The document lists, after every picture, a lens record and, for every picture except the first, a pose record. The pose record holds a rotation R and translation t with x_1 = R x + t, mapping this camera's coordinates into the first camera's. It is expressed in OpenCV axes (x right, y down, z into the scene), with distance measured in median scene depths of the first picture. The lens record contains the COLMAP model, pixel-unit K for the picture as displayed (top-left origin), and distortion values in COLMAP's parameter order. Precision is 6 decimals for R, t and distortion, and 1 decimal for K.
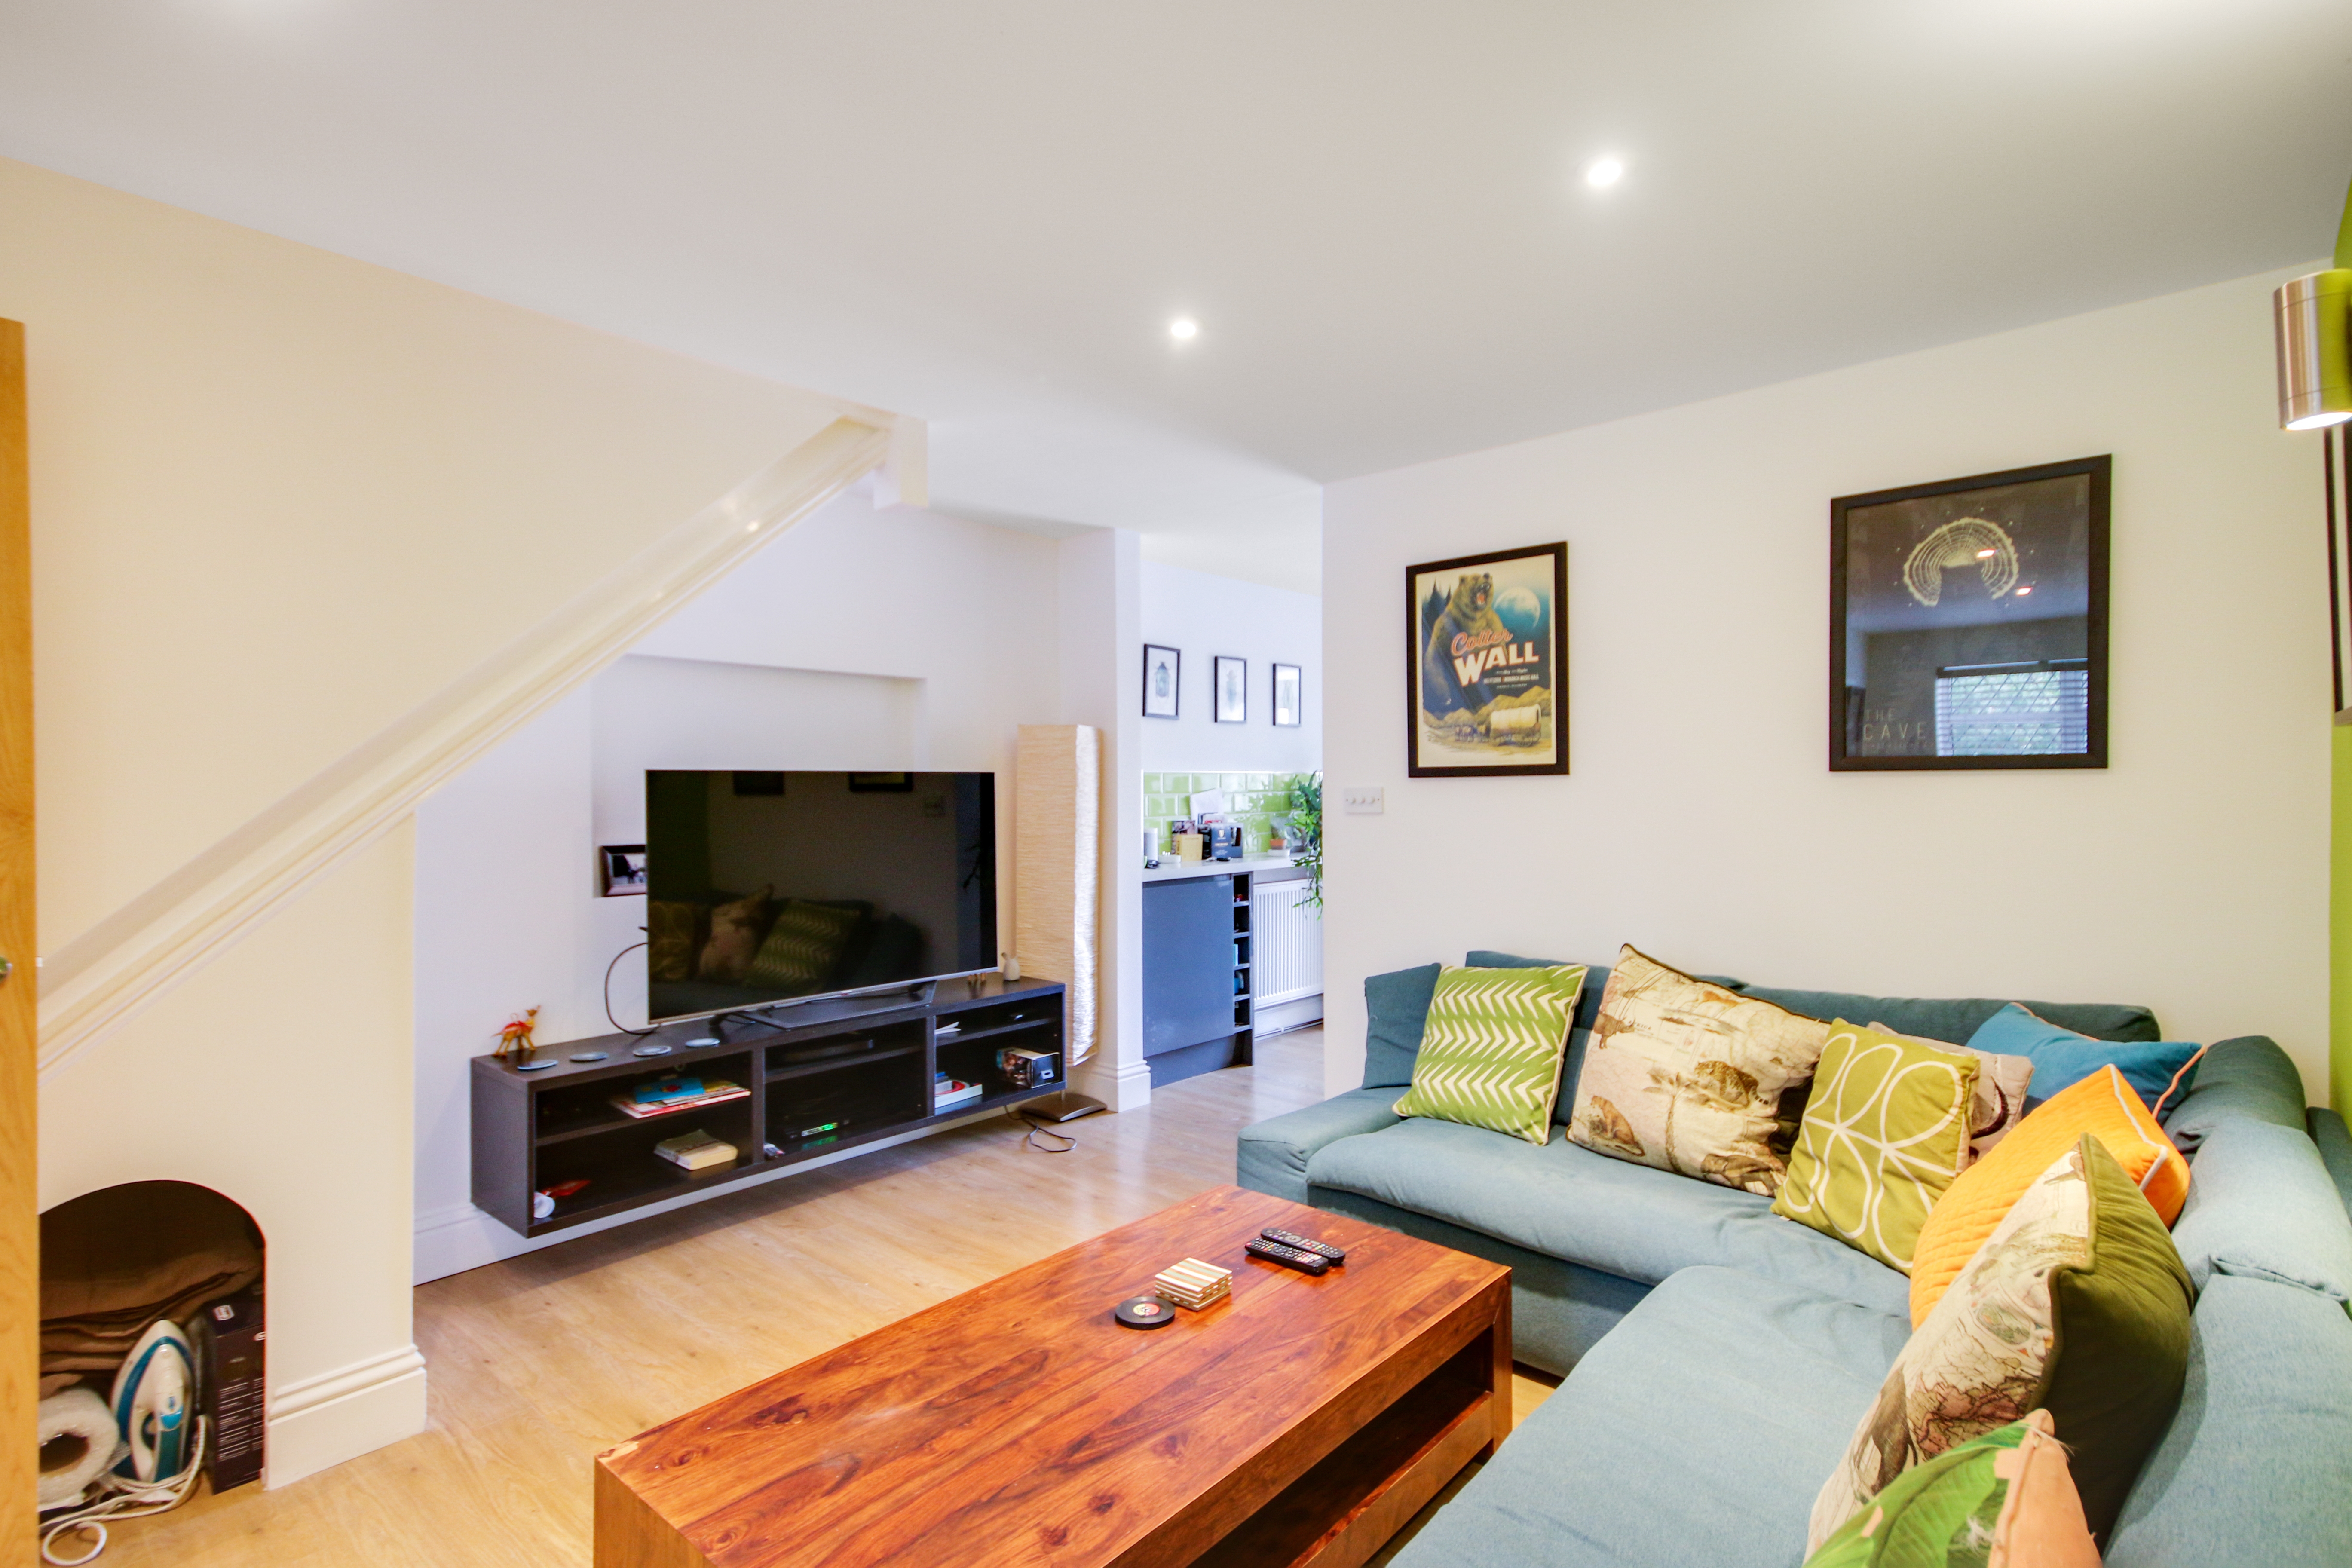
lens RADIAL K [[1147.9, 0, 1174.9], [0, 1147.9, 793.3], [0, 0, 1]] dist [0.017456, -0.000798]
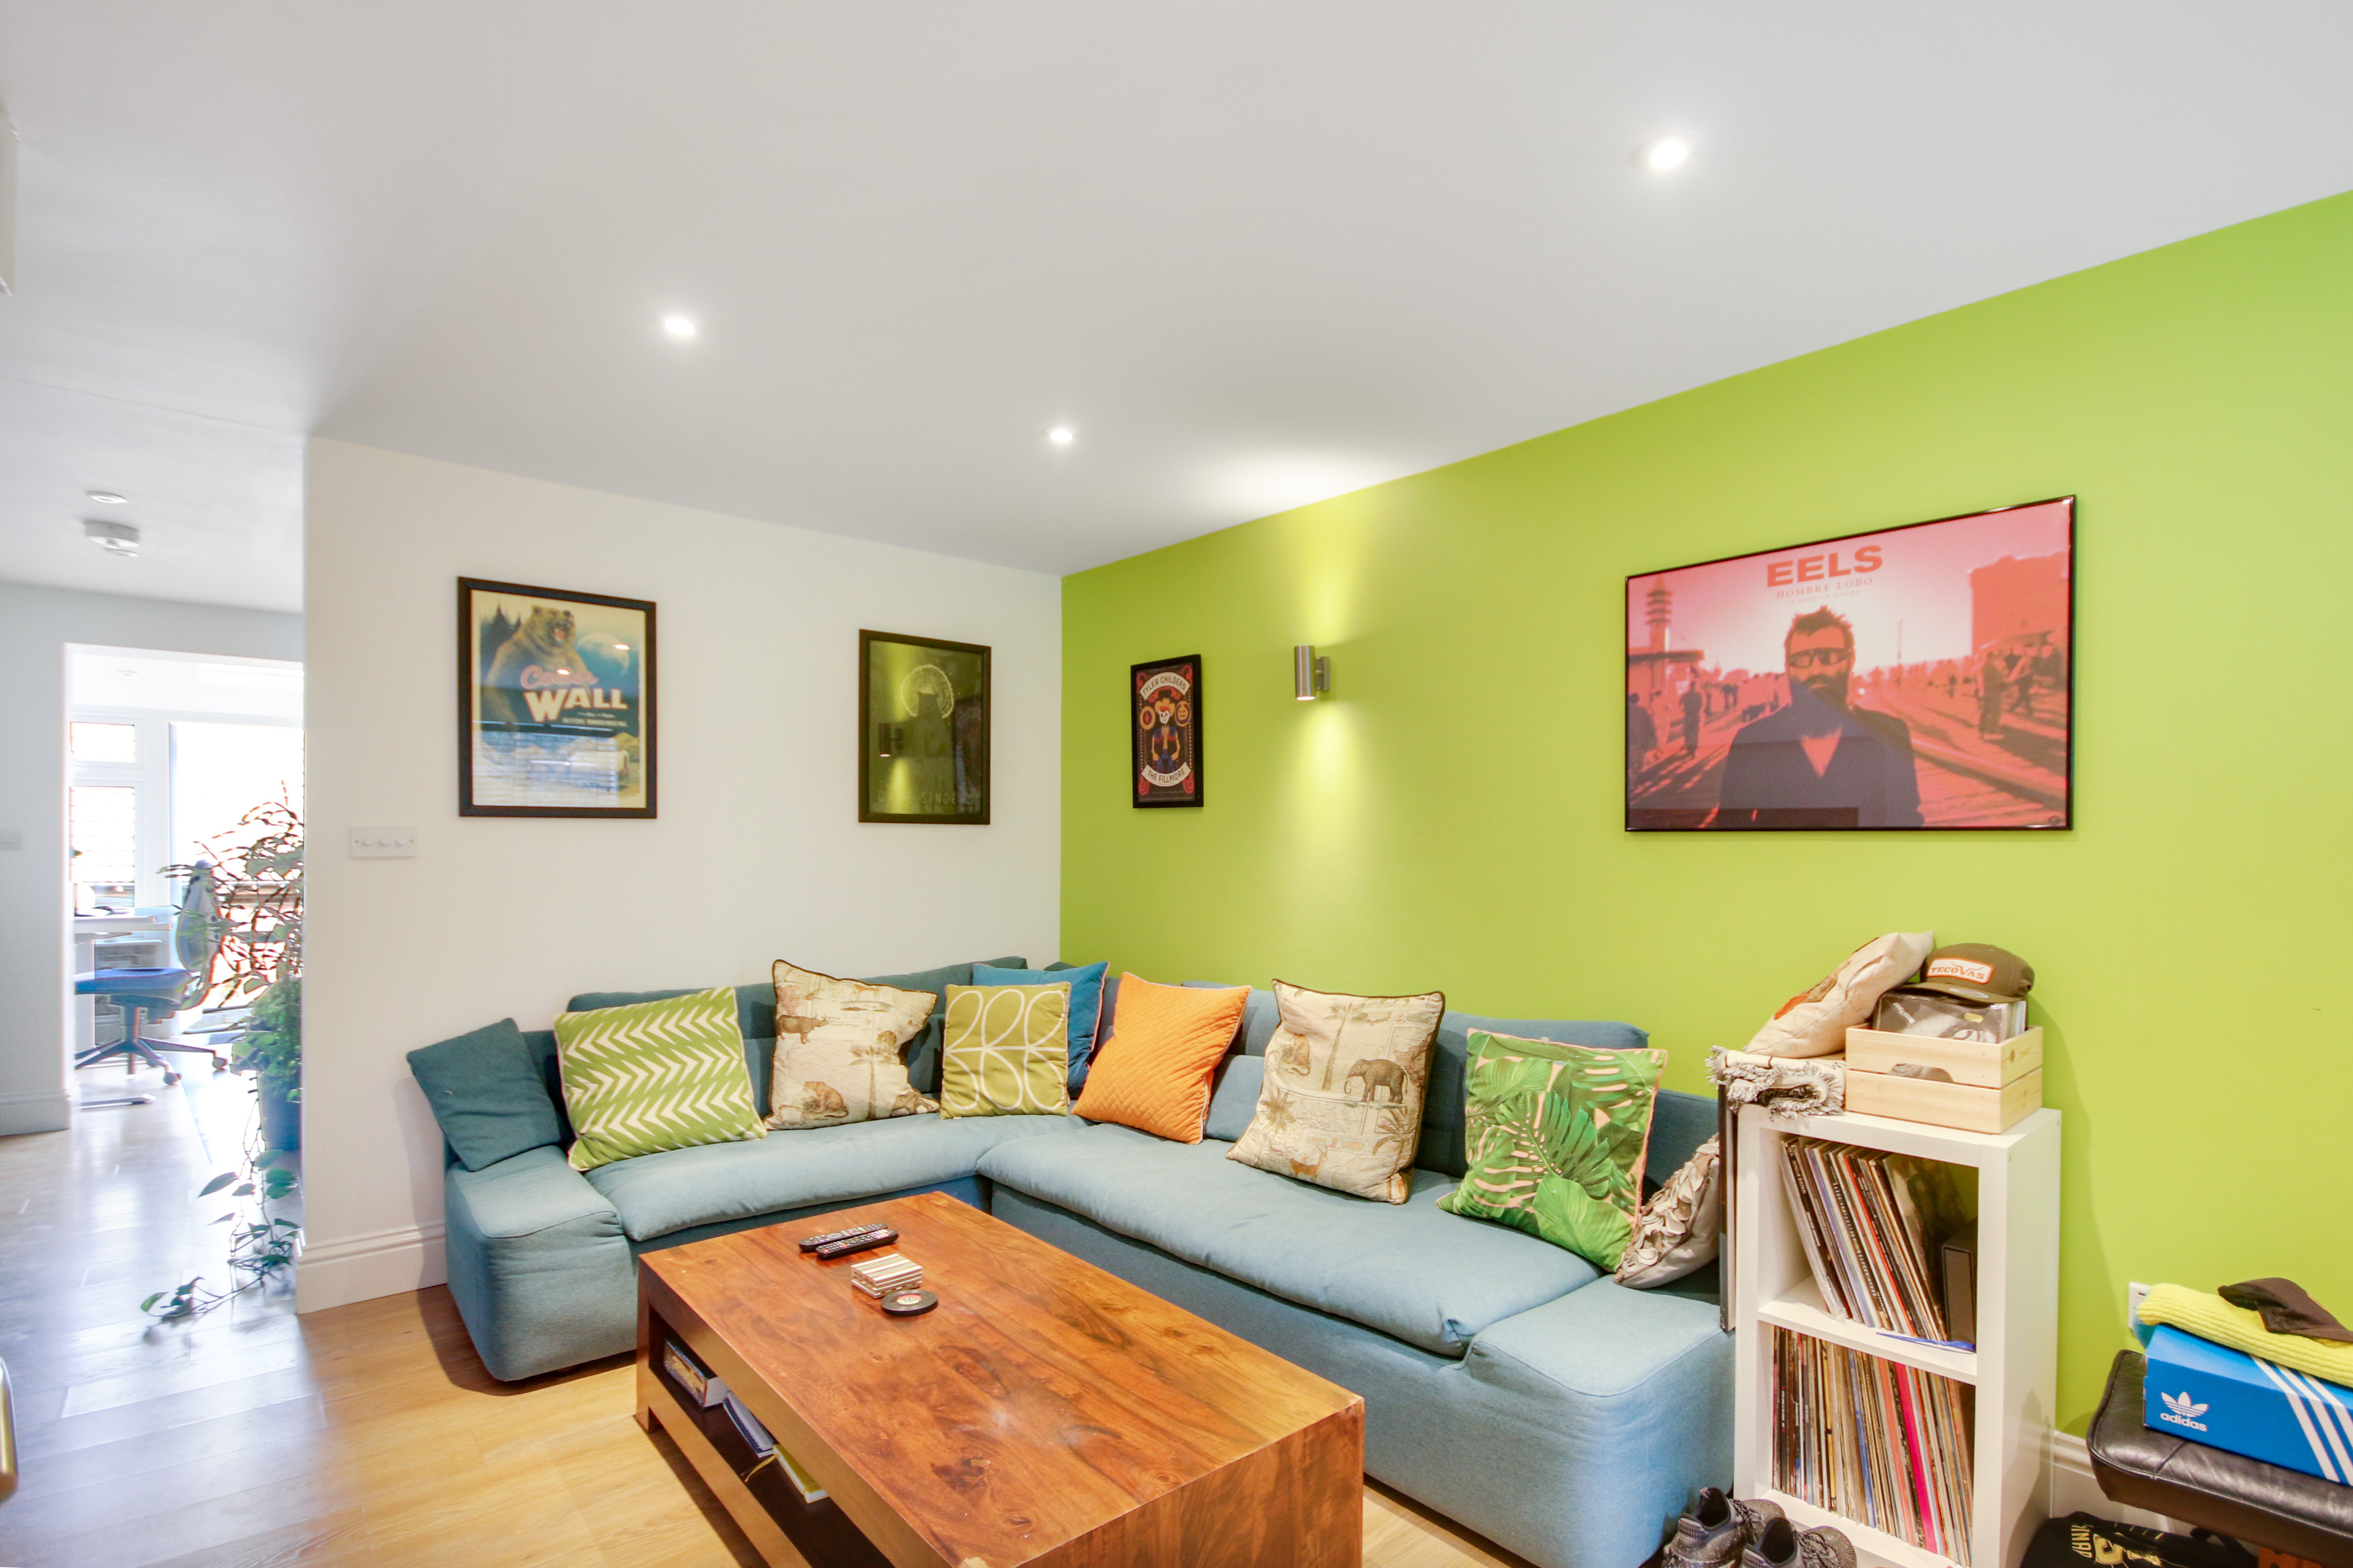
lens RADIAL K [[1148.2, 0, 1185.6], [0, 1148.2, 837.1], [0, 0, 1]] dist [0.017456, -0.000798]
pose [[0.132078, 0.007236, 0.991213, -0.658952], [-0.006141, 0.999960, -0.006482, 0.005278], [-0.991220, -0.005231, 0.132118, 0.358264]]
